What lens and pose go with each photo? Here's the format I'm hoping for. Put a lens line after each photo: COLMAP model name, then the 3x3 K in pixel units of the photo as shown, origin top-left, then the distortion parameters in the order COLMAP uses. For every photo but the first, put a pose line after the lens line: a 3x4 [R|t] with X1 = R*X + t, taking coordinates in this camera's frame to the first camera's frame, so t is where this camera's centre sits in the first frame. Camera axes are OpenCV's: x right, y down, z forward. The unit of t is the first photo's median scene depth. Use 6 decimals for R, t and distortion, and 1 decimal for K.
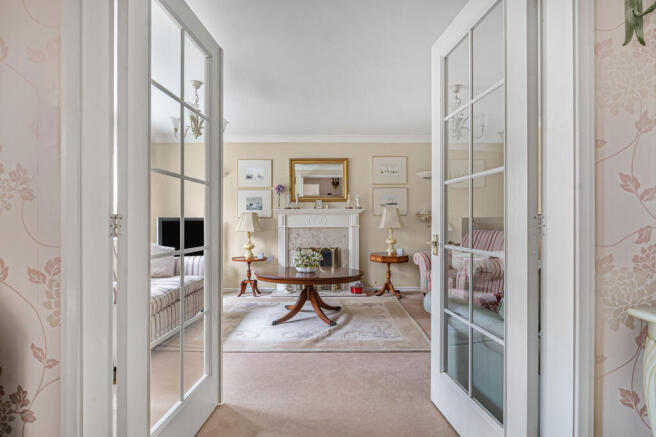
lens RADIAL K [[297.5, 0, 342.6], [0, 297.5, 222.0], [0, 0, 1]] dist [-0.005917, 0.002411]
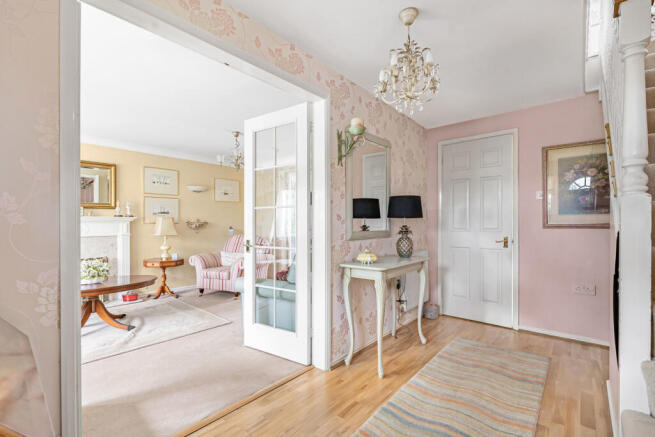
lens RADIAL K [[297.1, 0, 327.4], [0, 297.1, 222.8], [0, 0, 1]] dist [-0.005917, 0.002411]
pose [[0.656833, 0.005276, 0.754017, -0.279585], [0.002141, 0.999958, -0.008861, -0.015037], [-0.754033, 0.007434, 0.656795, -0.168707]]
